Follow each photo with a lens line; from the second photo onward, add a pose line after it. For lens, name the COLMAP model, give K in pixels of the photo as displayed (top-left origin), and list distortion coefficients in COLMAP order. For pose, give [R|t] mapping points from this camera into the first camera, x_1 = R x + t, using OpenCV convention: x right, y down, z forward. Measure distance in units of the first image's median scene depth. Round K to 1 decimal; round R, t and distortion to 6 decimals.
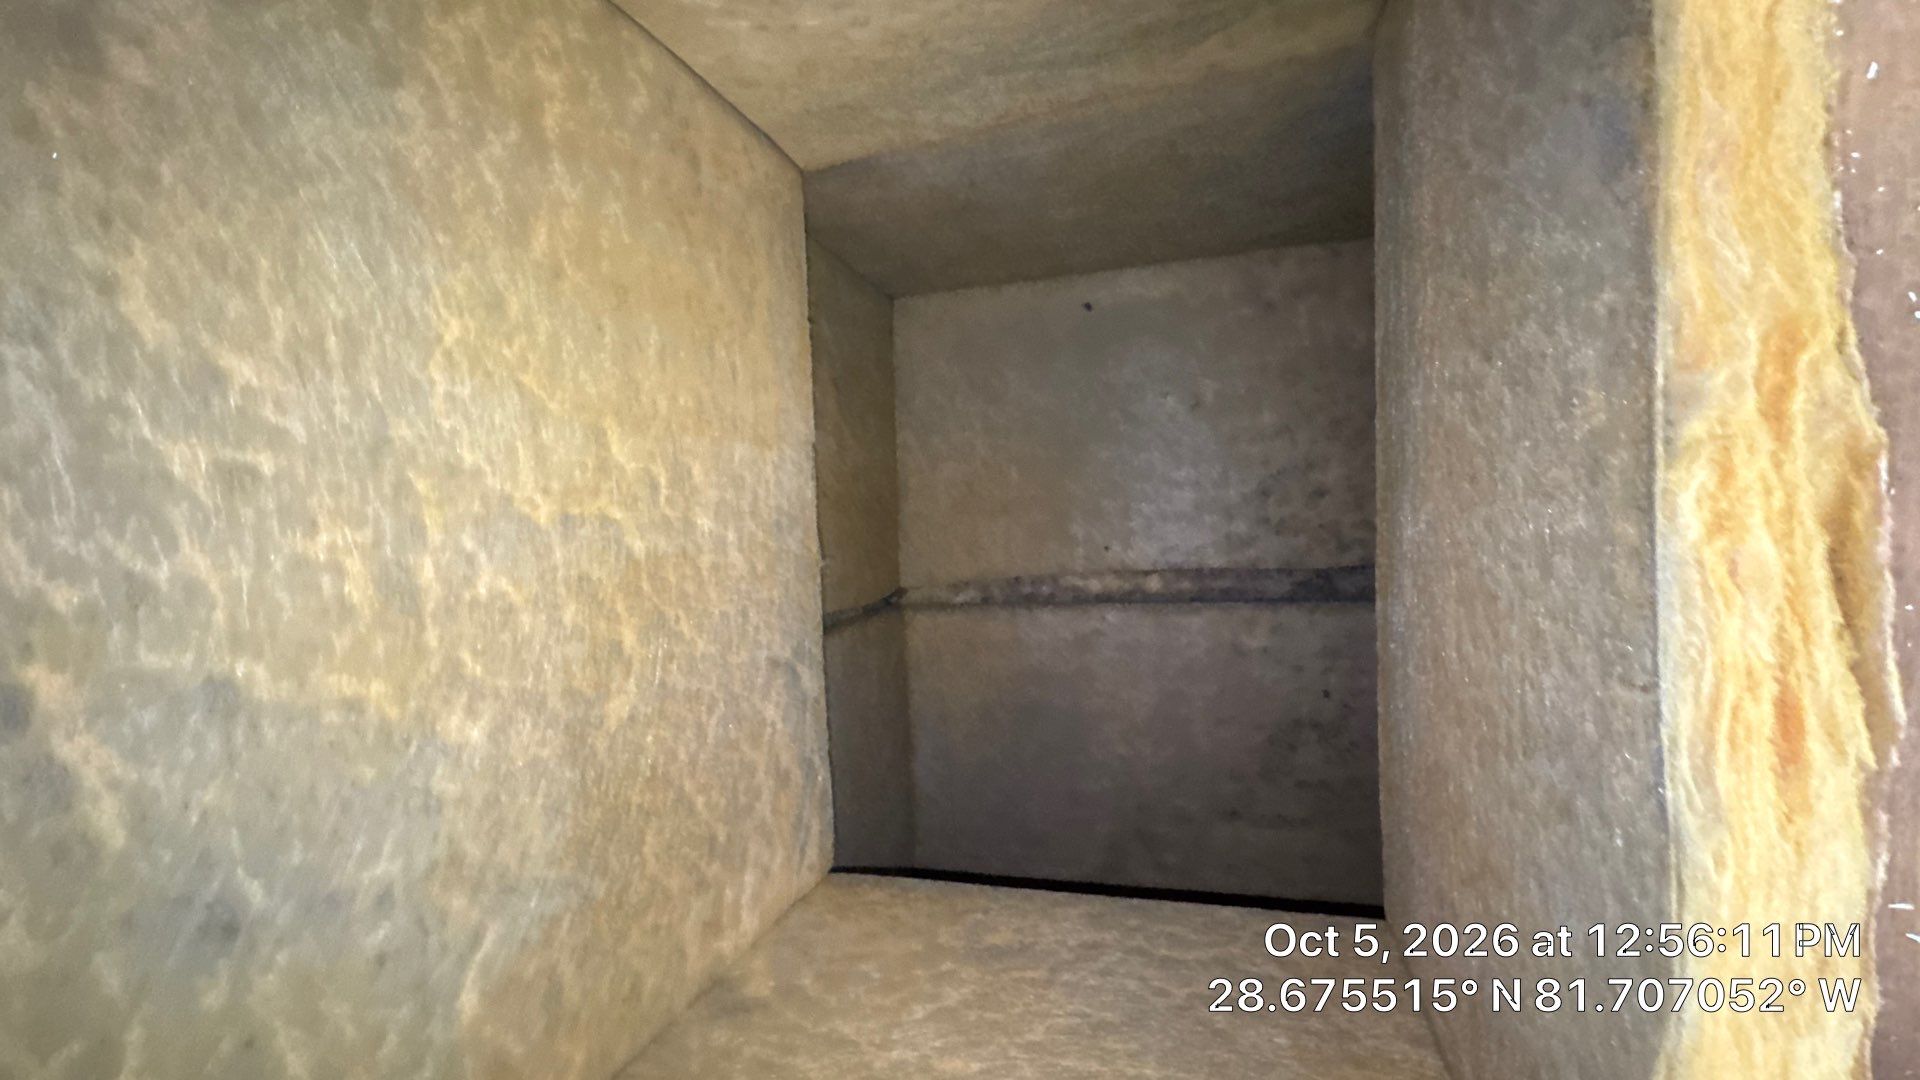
lens RADIAL K [[775.0, 0, 954.9], [0, 775.0, 534.2], [0, 0, 1]] dist [-0.003908, -0.000001]
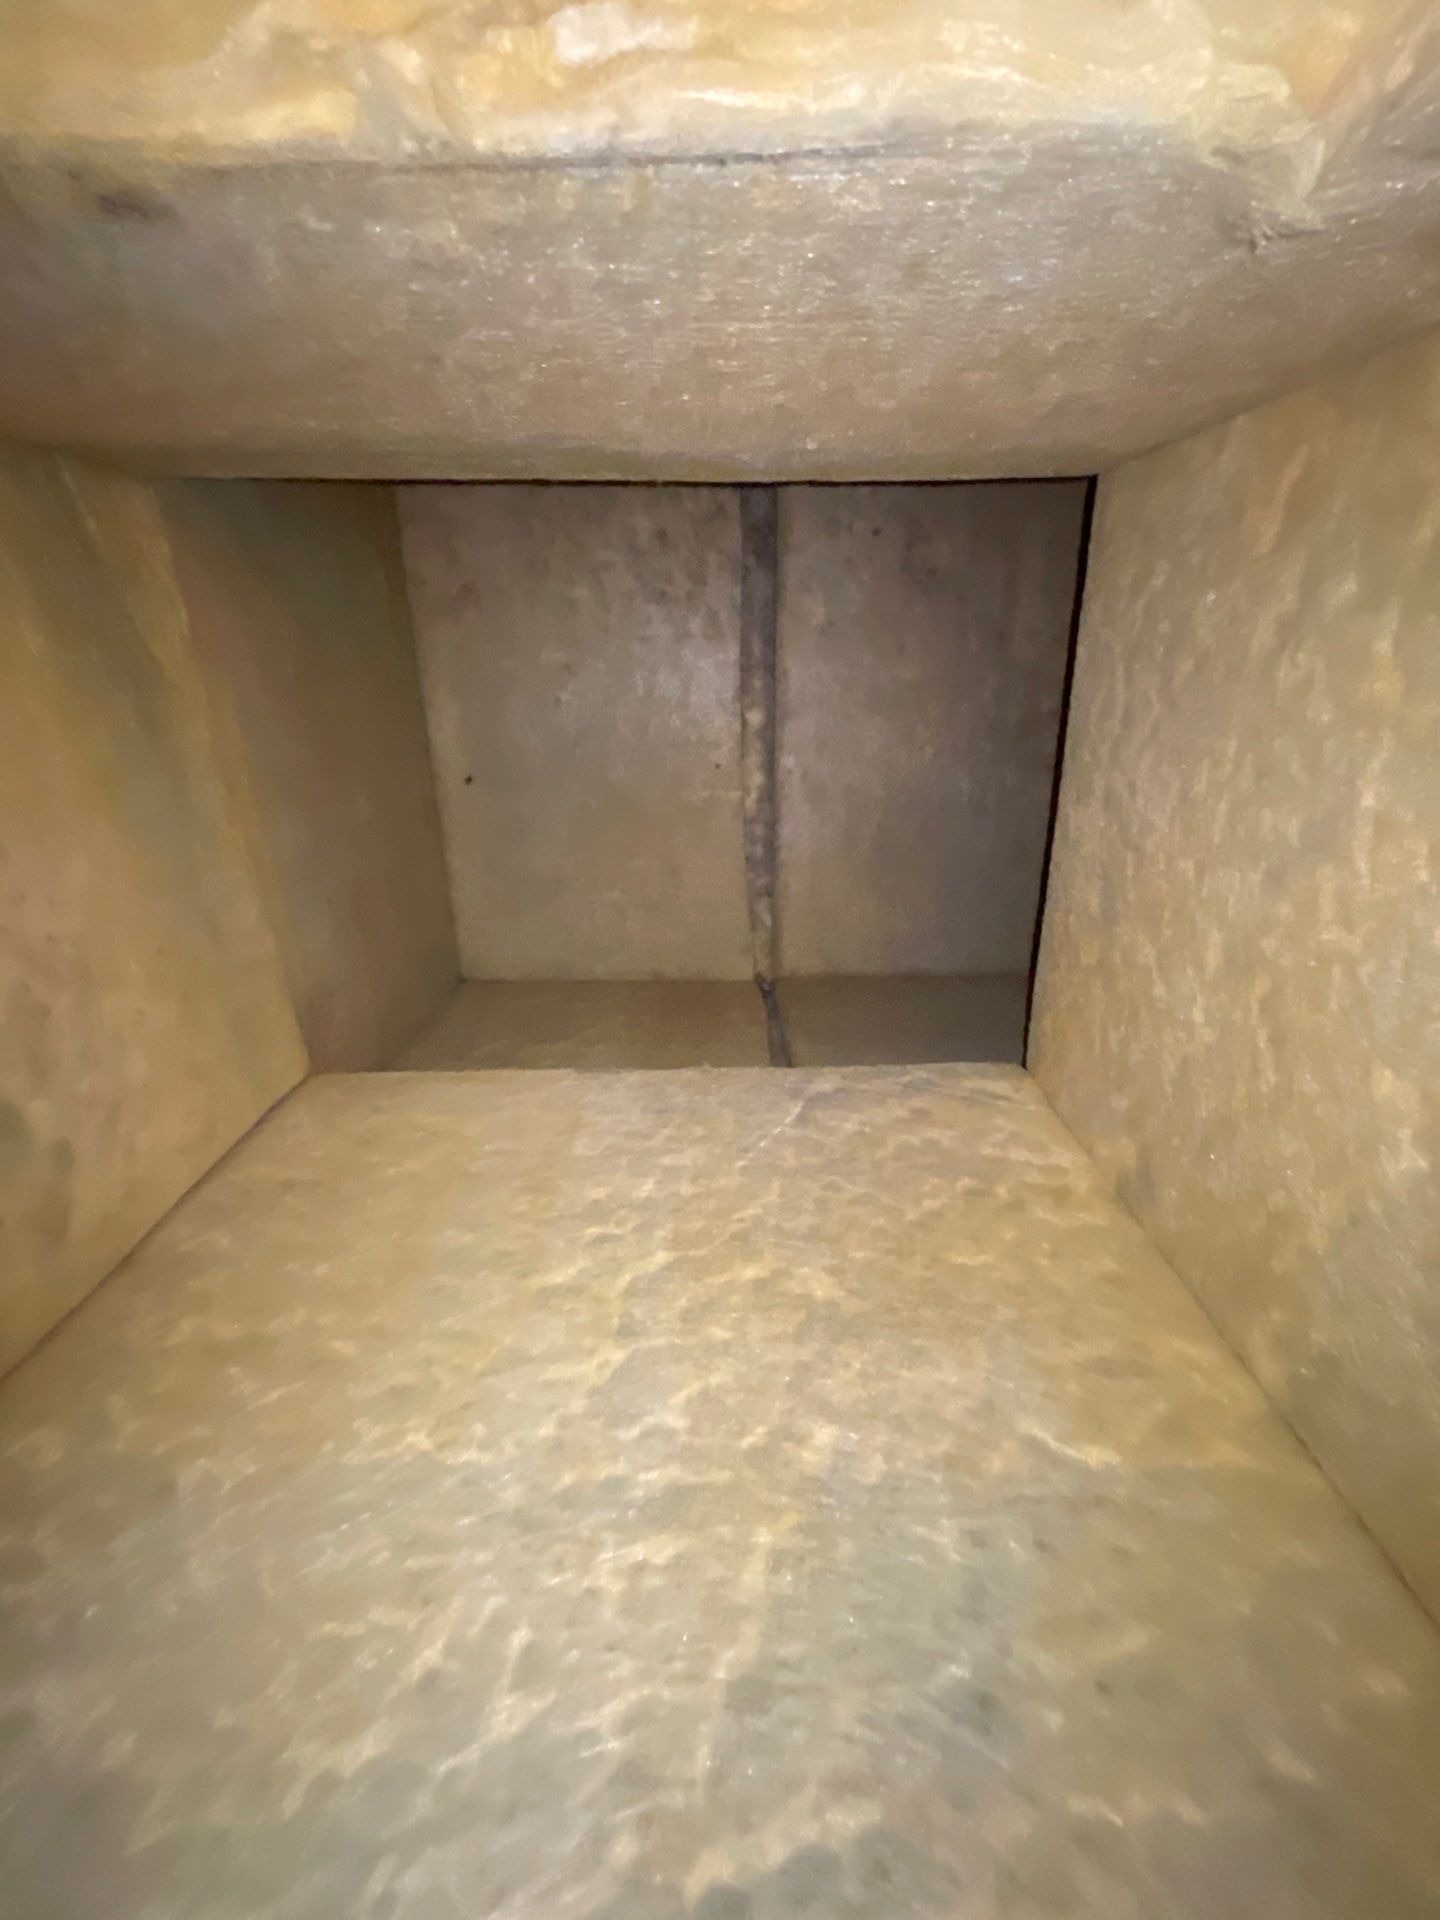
lens RADIAL K [[775.5, 0, 719.7], [0, 775.5, 963.0], [0, 0, 1]] dist [-0.000736, -0.000178]
pose [[0.026392, -0.997053, -0.072030, 0.044897], [0.999115, 0.028671, -0.030790, 0.120876], [0.032764, -0.071154, 0.996927, 0.045188]]
